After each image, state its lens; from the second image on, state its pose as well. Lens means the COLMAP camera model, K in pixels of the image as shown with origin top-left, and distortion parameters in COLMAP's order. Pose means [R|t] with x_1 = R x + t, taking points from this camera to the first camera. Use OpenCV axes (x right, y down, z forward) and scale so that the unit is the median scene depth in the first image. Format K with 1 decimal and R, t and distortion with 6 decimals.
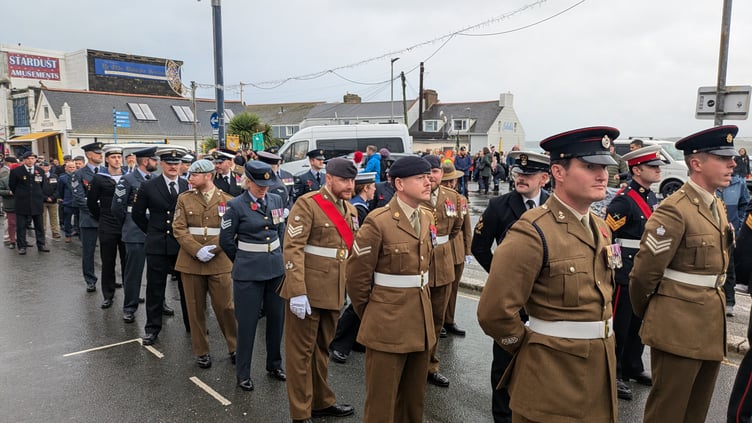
lens RADIAL K [[562.6, 0, 378.1], [0, 562.6, 209.1], [0, 0, 1]] dist [0.031794, -0.021006]
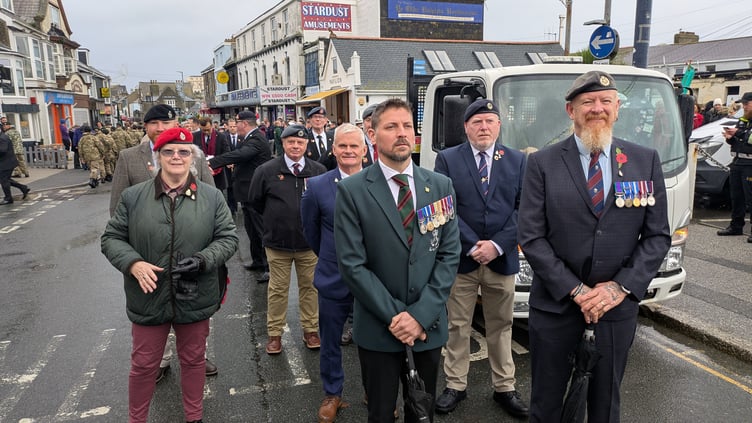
lens RADIAL K [[562.6, 0, 373.9], [0, 562.6, 215.7], [0, 0, 1]] dist [0.031794, -0.021006]
pose [[0.890288, 0.066534, -0.450511, -0.129173], [-0.031336, 0.995875, 0.085152, -0.020615], [0.454318, -0.061692, 0.888701, 0.245353]]
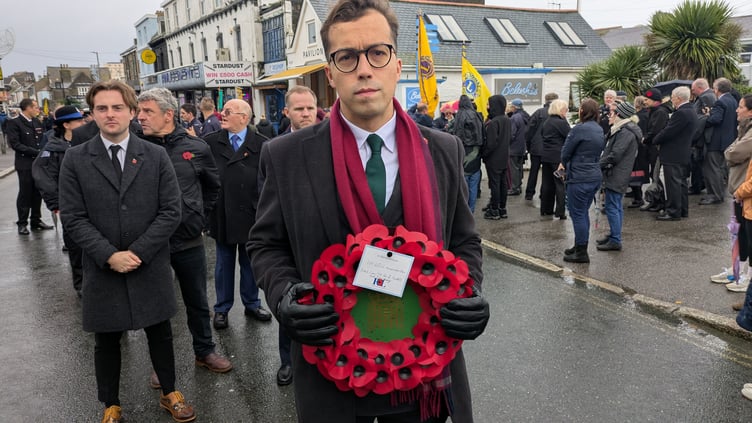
lens RADIAL K [[562.6, 0, 379.4], [0, 562.6, 206.1], [0, 0, 1]] dist [0.031794, -0.021006]
pose [[0.941244, 0.043242, -0.334947, -0.275110], [-0.015757, 0.996312, 0.084344, -0.032360], [0.337359, -0.074111, 0.938454, 0.396605]]
